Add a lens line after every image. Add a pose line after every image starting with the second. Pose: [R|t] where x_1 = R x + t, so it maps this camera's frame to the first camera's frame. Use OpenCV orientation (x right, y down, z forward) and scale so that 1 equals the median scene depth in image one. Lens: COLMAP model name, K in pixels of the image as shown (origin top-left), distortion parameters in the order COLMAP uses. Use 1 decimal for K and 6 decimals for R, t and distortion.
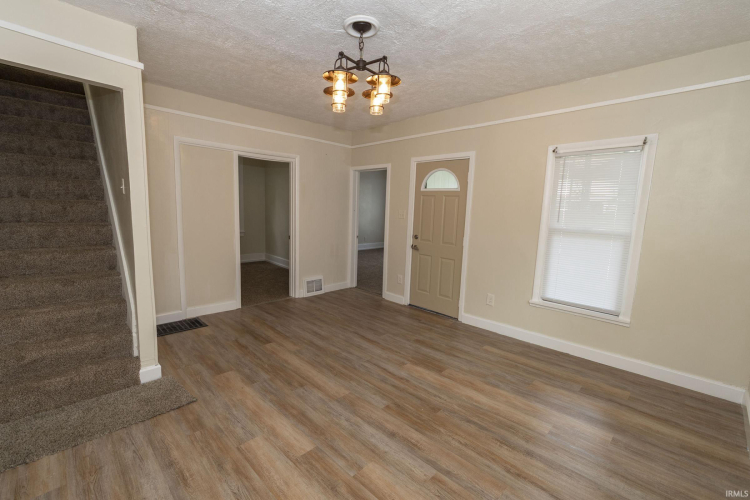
lens RADIAL K [[330.5, 0, 373.9], [0, 330.5, 248.9], [0, 0, 1]] dist [0.004510, -0.000923]
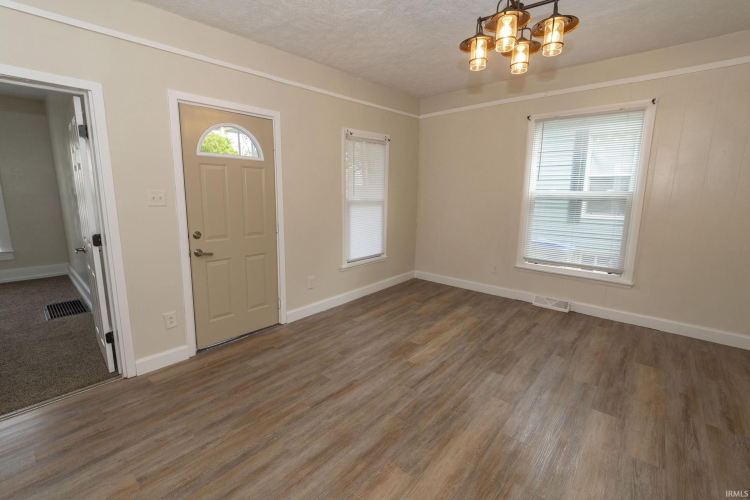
lens RADIAL K [[330.5, 0, 358.7], [0, 330.5, 250.5], [0, 0, 1]] dist [0.004510, -0.000923]
pose [[-0.054545, -0.208343, 0.976534, -0.633930], [0.124209, 0.968978, 0.213668, -0.135892], [-0.990756, 0.132949, -0.026975, 1.005537]]
